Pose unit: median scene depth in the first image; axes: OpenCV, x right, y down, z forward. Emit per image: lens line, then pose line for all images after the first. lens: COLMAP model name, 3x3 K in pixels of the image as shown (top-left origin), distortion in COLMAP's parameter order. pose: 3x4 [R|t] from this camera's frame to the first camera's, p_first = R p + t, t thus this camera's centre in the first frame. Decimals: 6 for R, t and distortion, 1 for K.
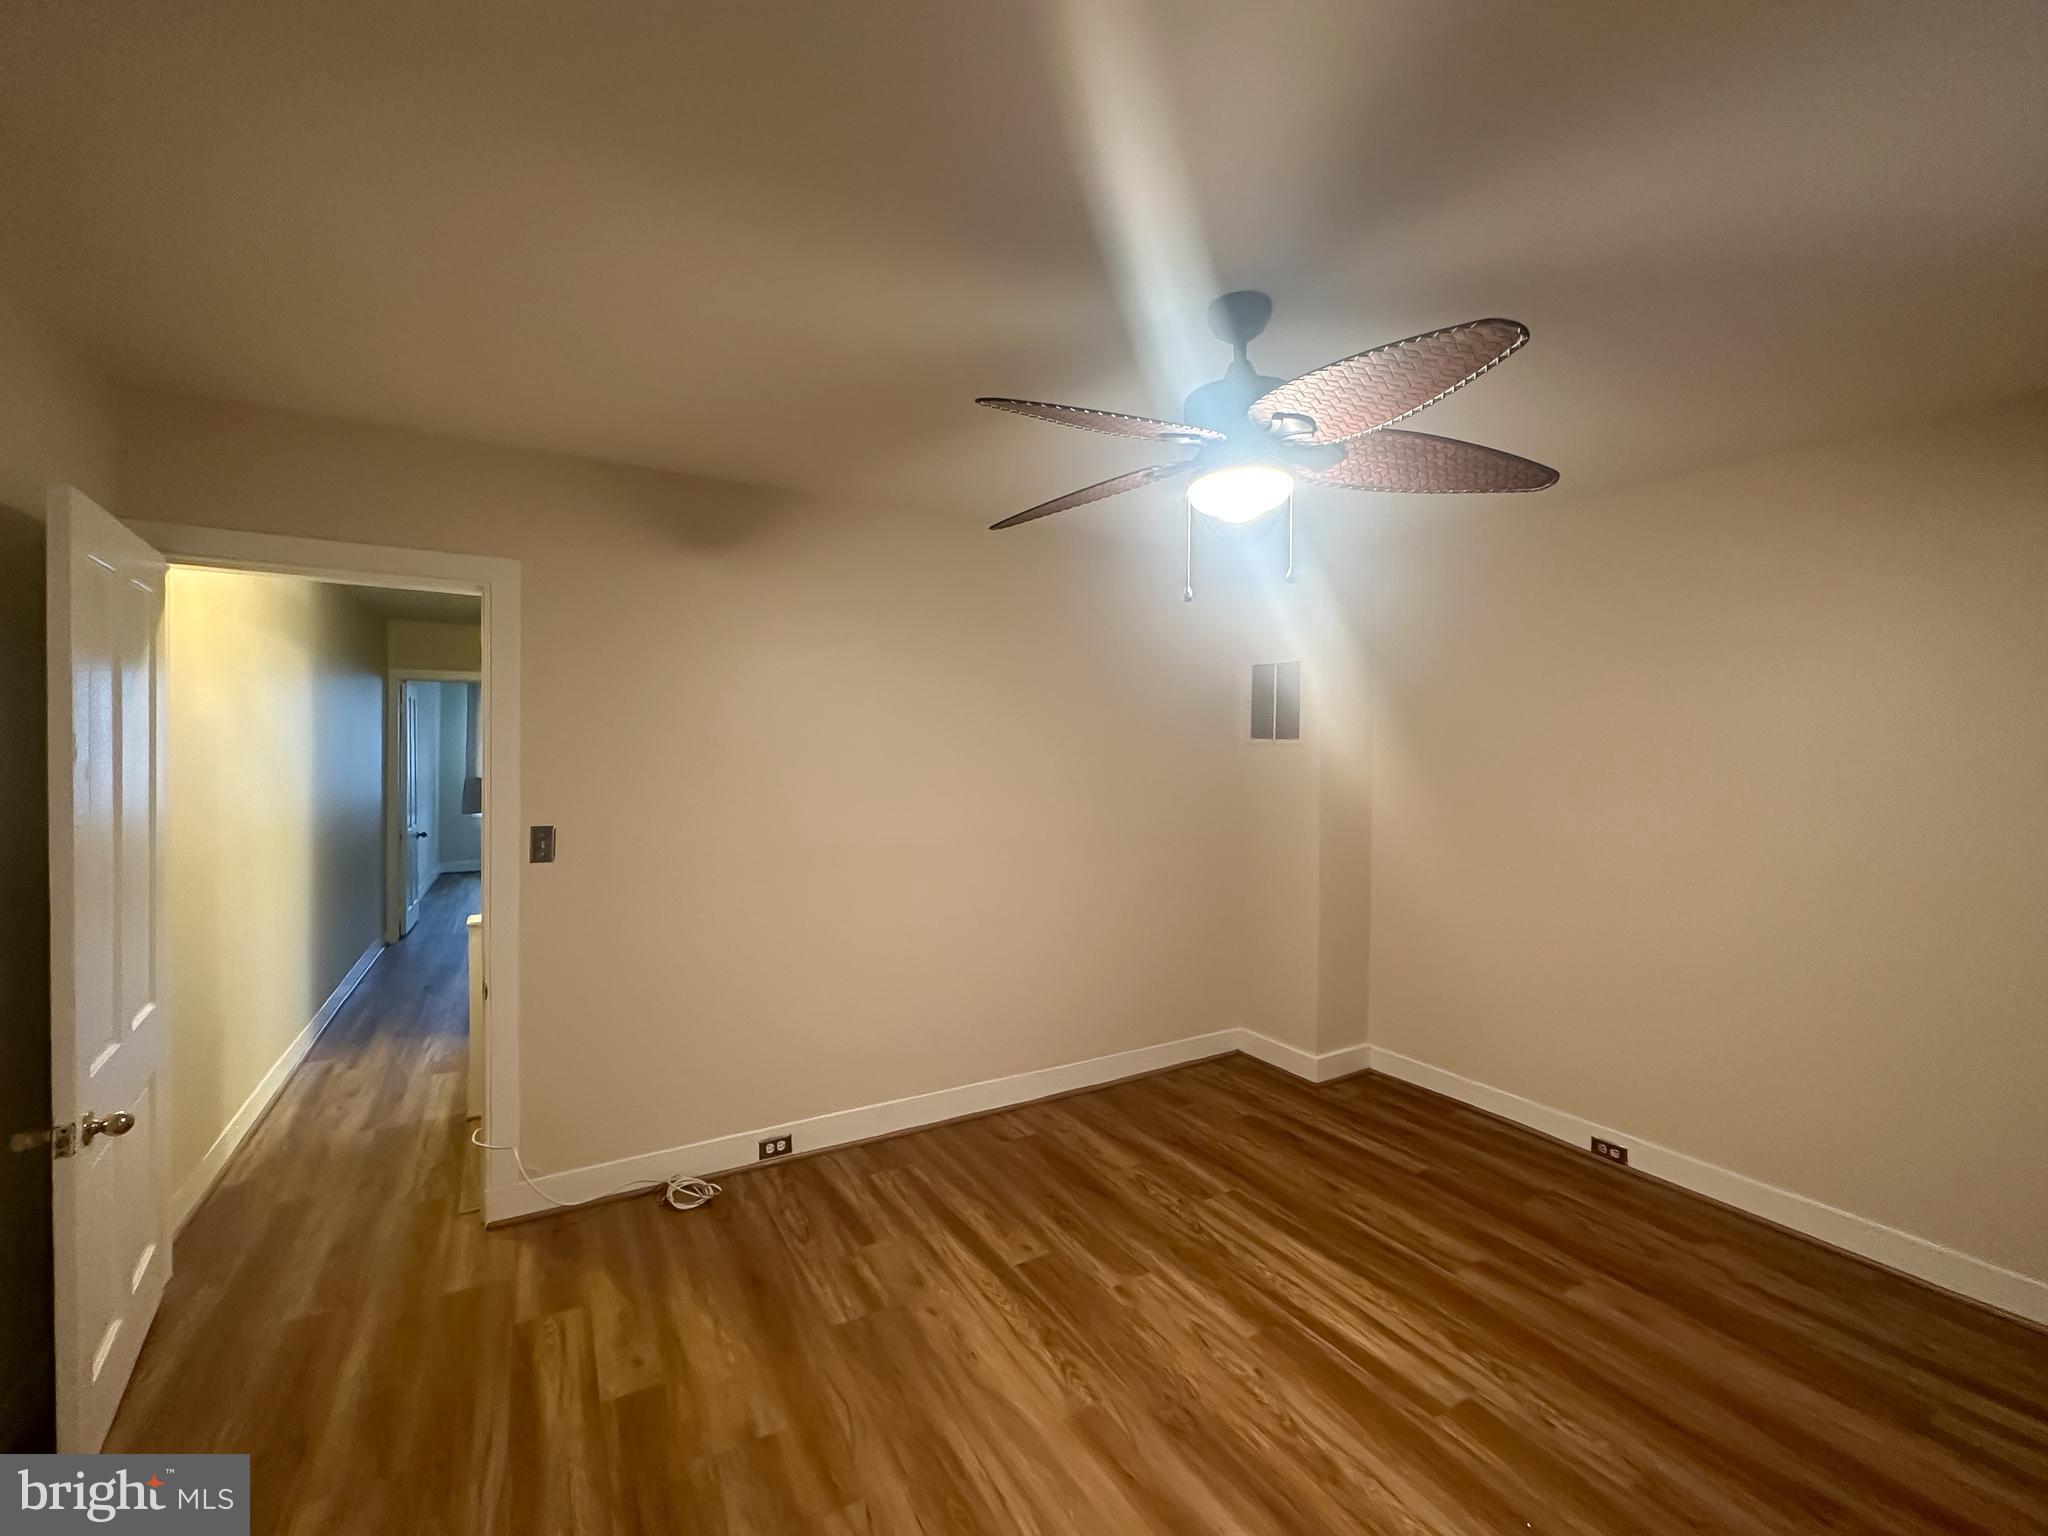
lens RADIAL K [[828.5, 0, 999.3], [0, 828.5, 739.4], [0, 0, 1]] dist [0.000850, -0.000364]
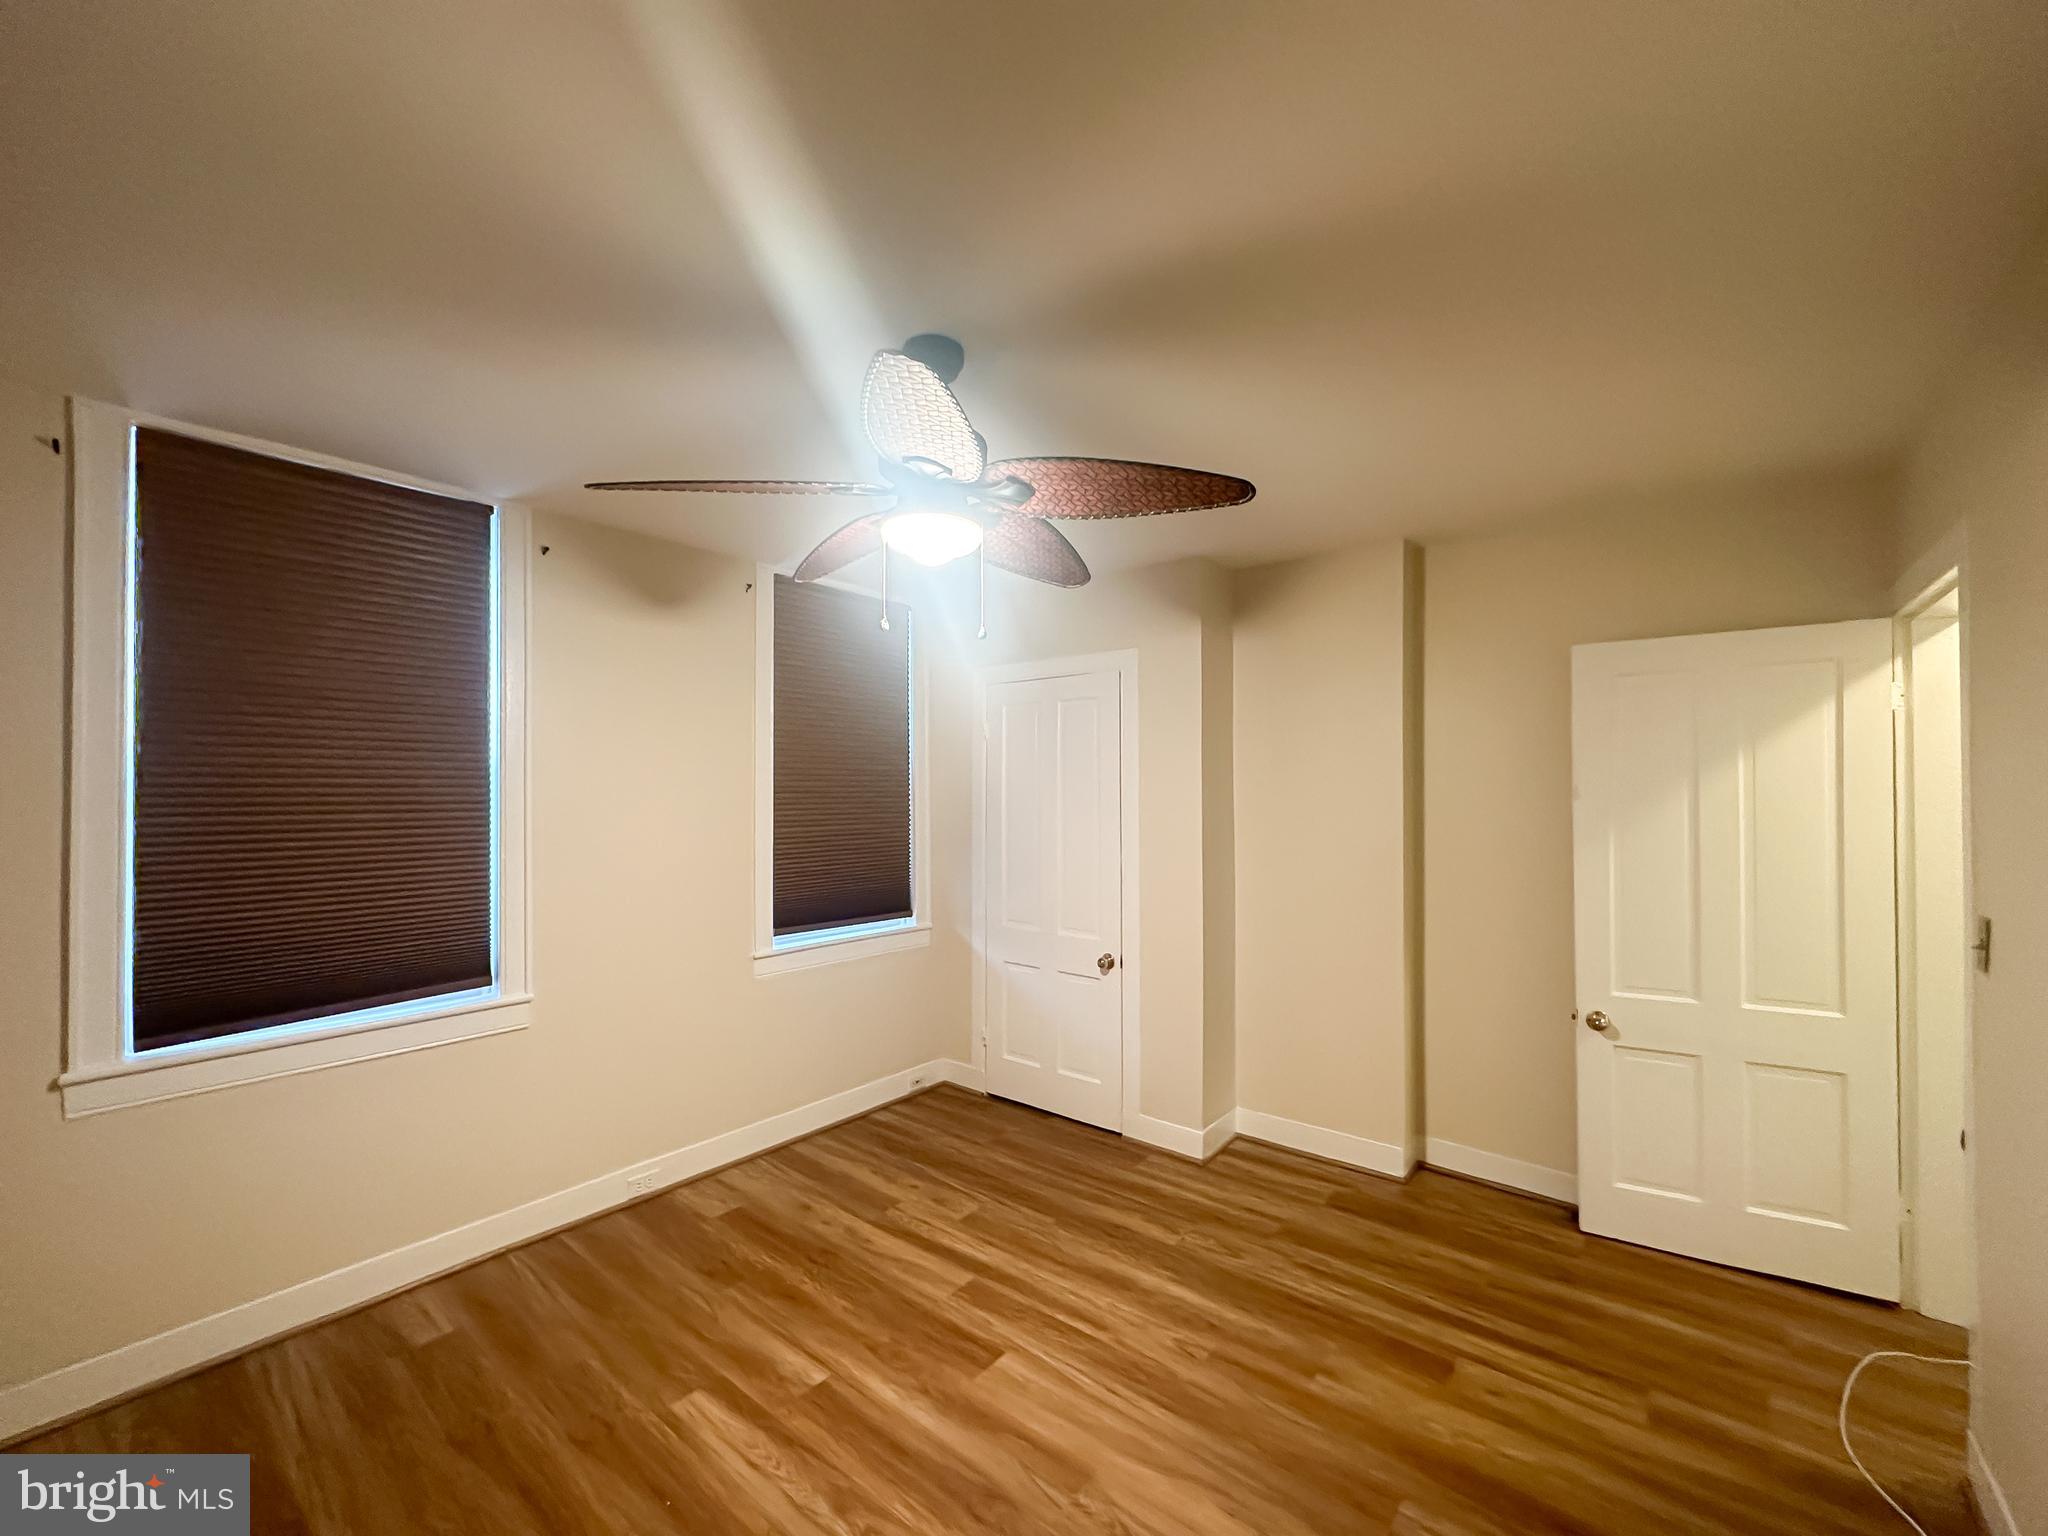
lens RADIAL K [[828.5, 0, 1015.4], [0, 828.5, 788.3], [0, 0, 1]] dist [0.000850, -0.000364]
pose [[-0.932211, -0.002816, -0.361905, 0.422400], [0.002598, 0.999892, -0.014471, 0.015139], [0.361906, -0.014430, -0.932103, 1.516177]]
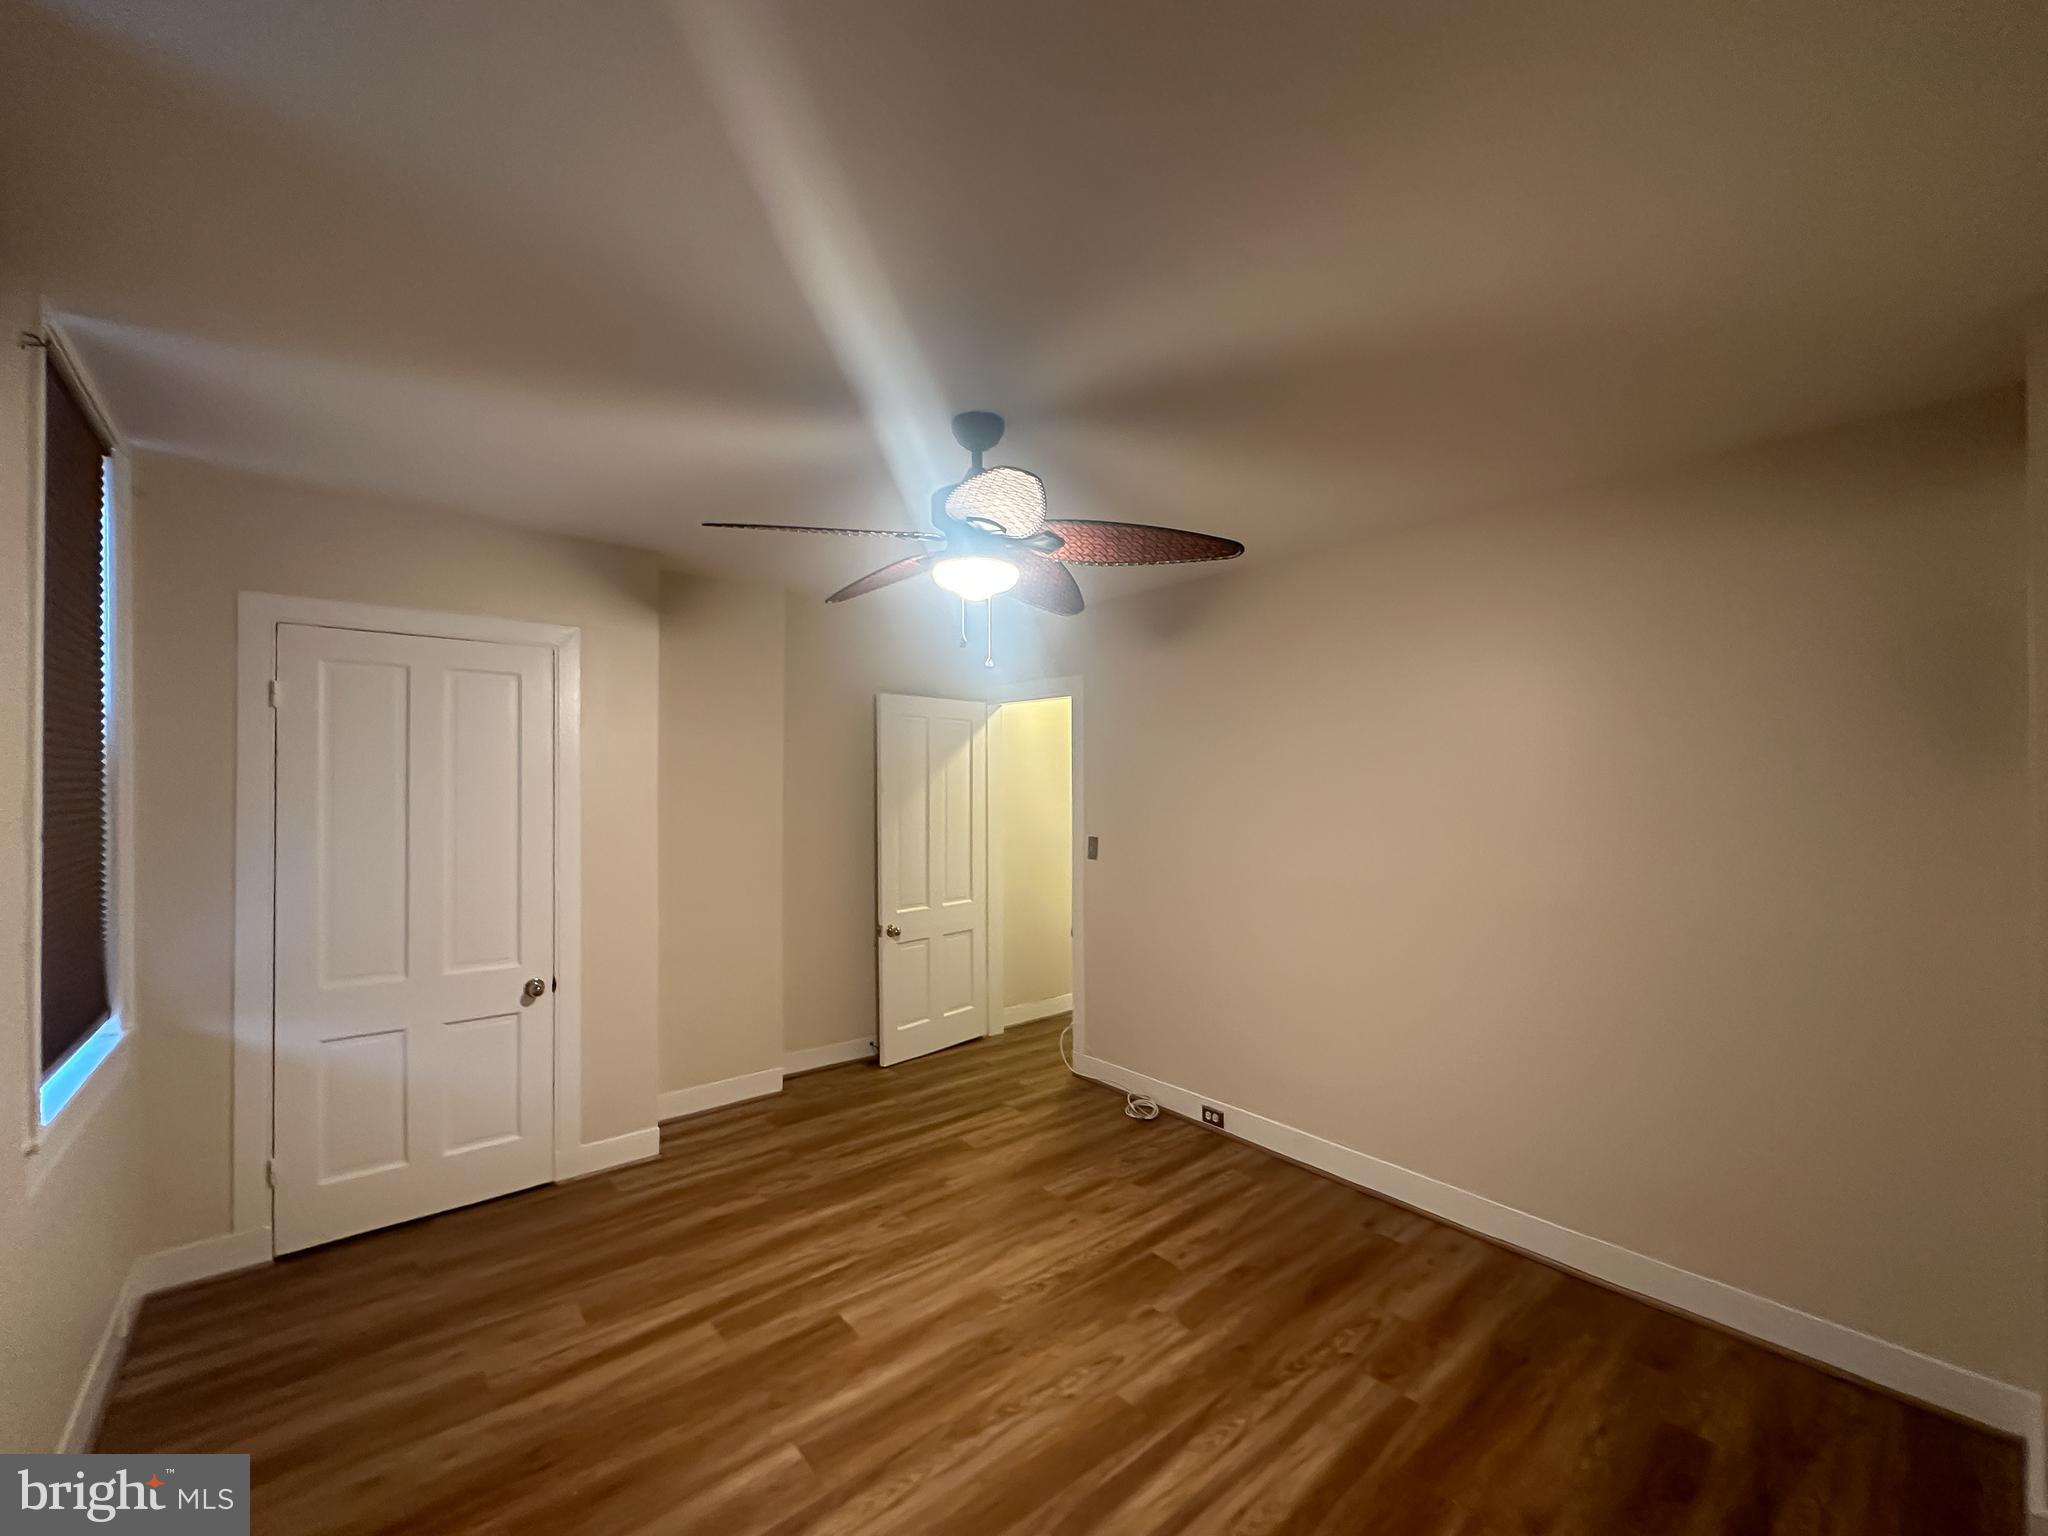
lens RADIAL K [[828.5, 0, 1017.0], [0, 828.5, 777.8], [0, 0, 1]] dist [0.000850, -0.000364]
pose [[0.180709, -0.011145, -0.983473, 1.134436], [0.013075, 0.999875, -0.008929, 0.003989], [0.983450, -0.011245, 0.180833, 0.651741]]
